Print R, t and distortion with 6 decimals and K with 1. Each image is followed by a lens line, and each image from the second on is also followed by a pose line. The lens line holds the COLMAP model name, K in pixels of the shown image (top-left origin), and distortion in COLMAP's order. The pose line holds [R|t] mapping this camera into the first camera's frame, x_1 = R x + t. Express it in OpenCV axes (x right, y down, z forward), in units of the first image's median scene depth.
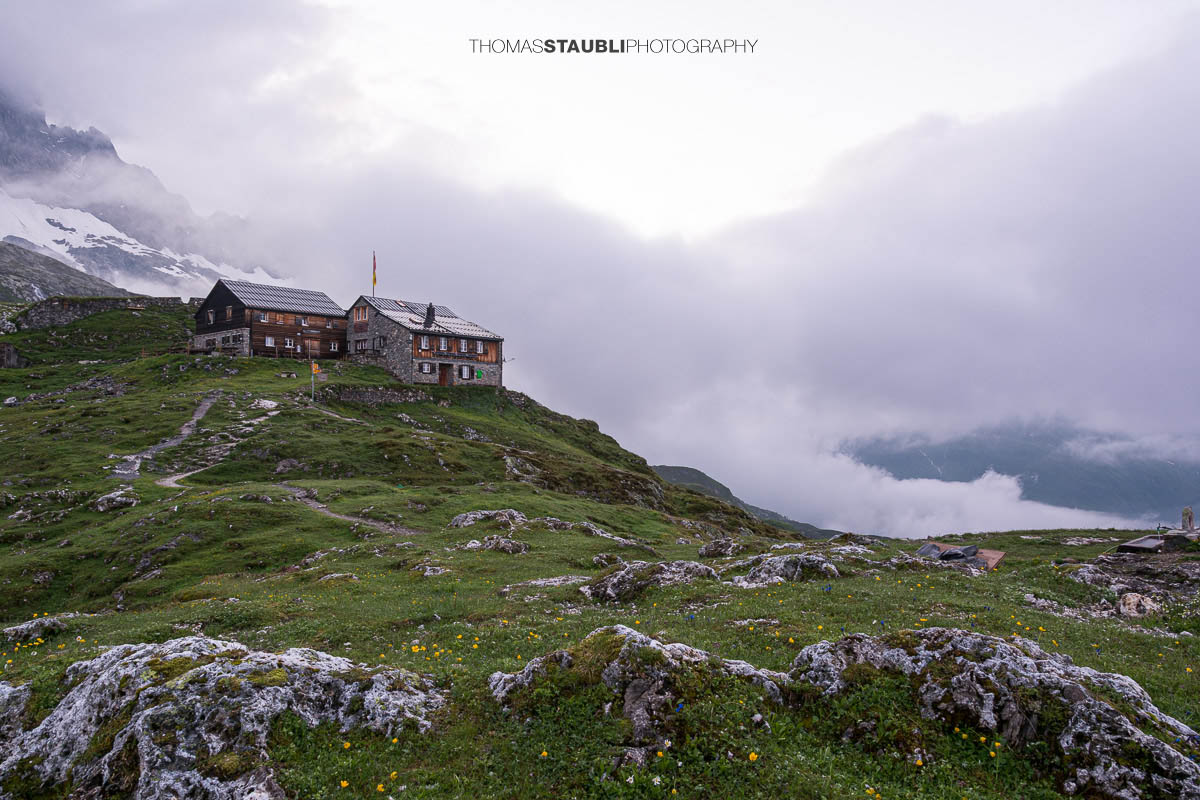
lens RADIAL K [[803.6, 0, 600.5], [0, 803.6, 403.9], [0, 0, 1]] dist [-0.032262, 0.029840]
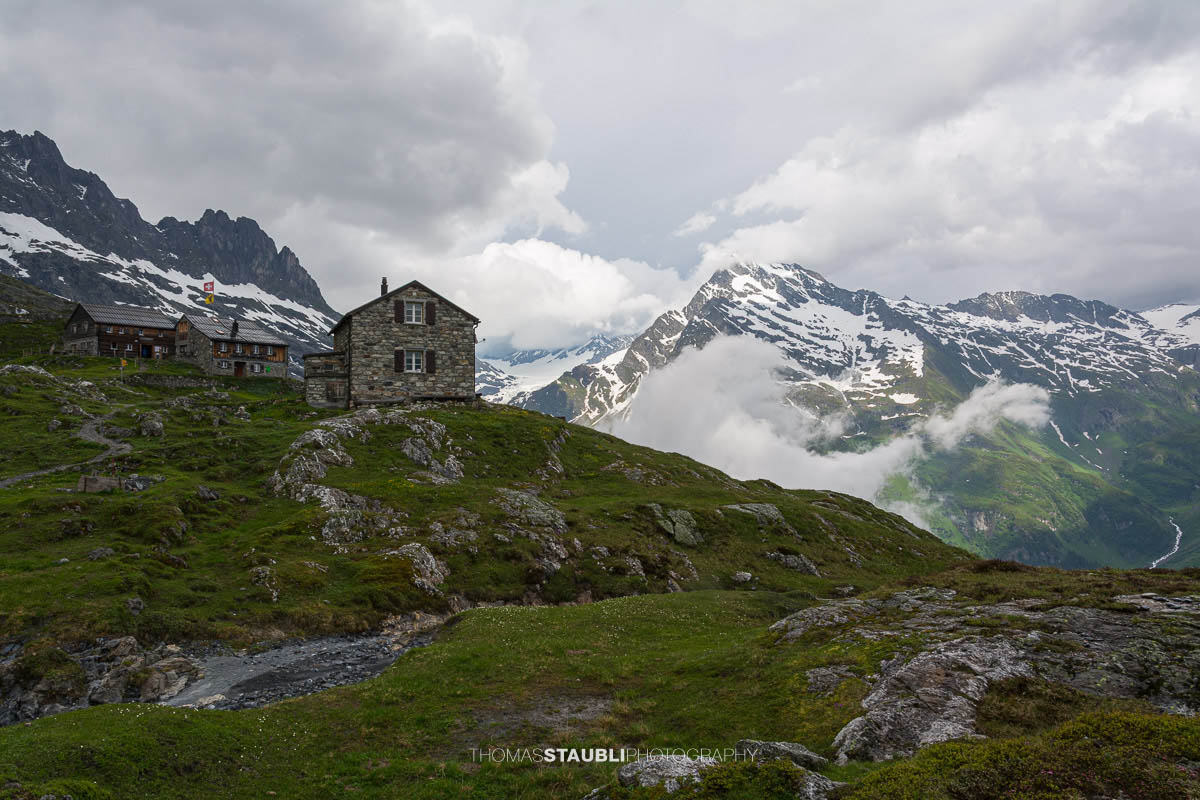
lens RADIAL K [[803.6, 0, 600.5], [0, 803.6, 403.9], [0, 0, 1]] dist [-0.032262, 0.029840]
pose [[0.998883, 0.000724, 0.047250, 0.415532], [-0.000229, 0.999945, -0.010475, 0.043458], [-0.047255, 0.010452, 0.998828, -0.504972]]
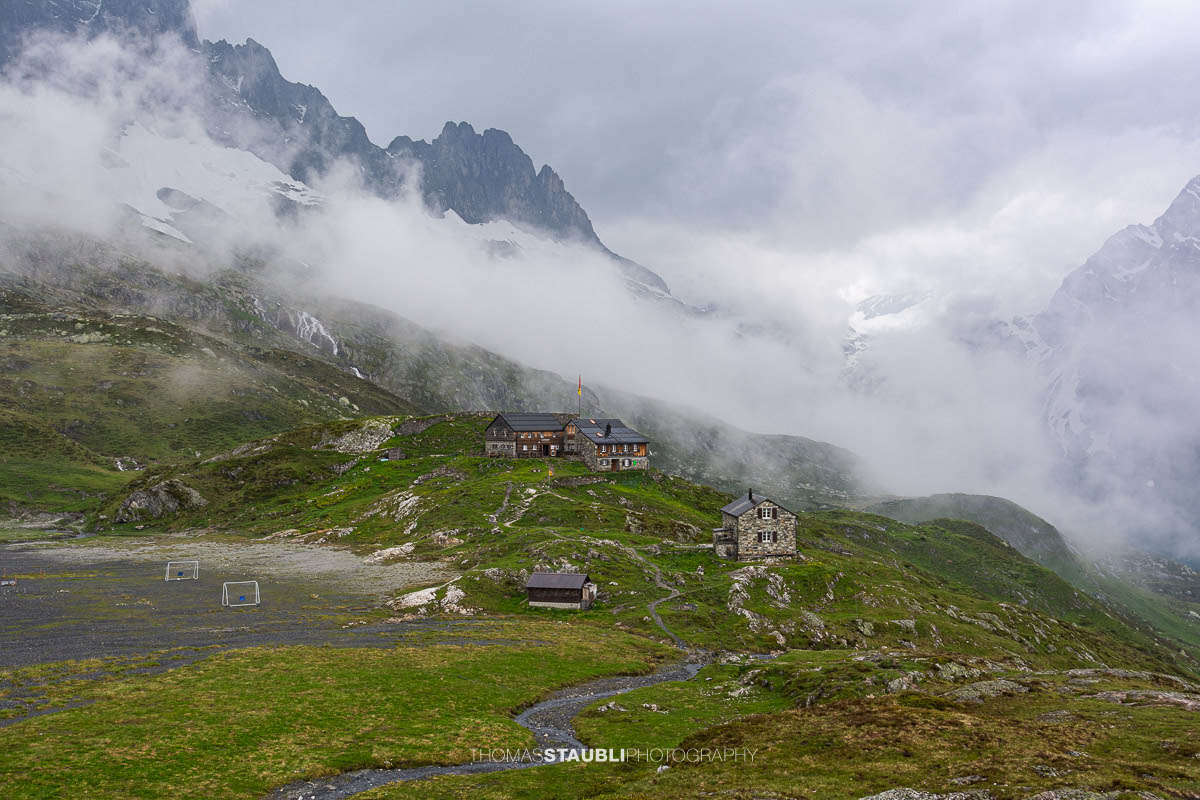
lens RADIAL K [[1225.2, 0, 587.0], [0, 1225.2, 401.4], [0, 0, 1]] dist [0.036643, -0.016439]
pose [[0.958627, 0.000329, -0.284666, 0.583095], [0.003682, 0.999901, 0.013553, -0.235869], [0.284643, -0.014040, 0.958531, -1.830532]]
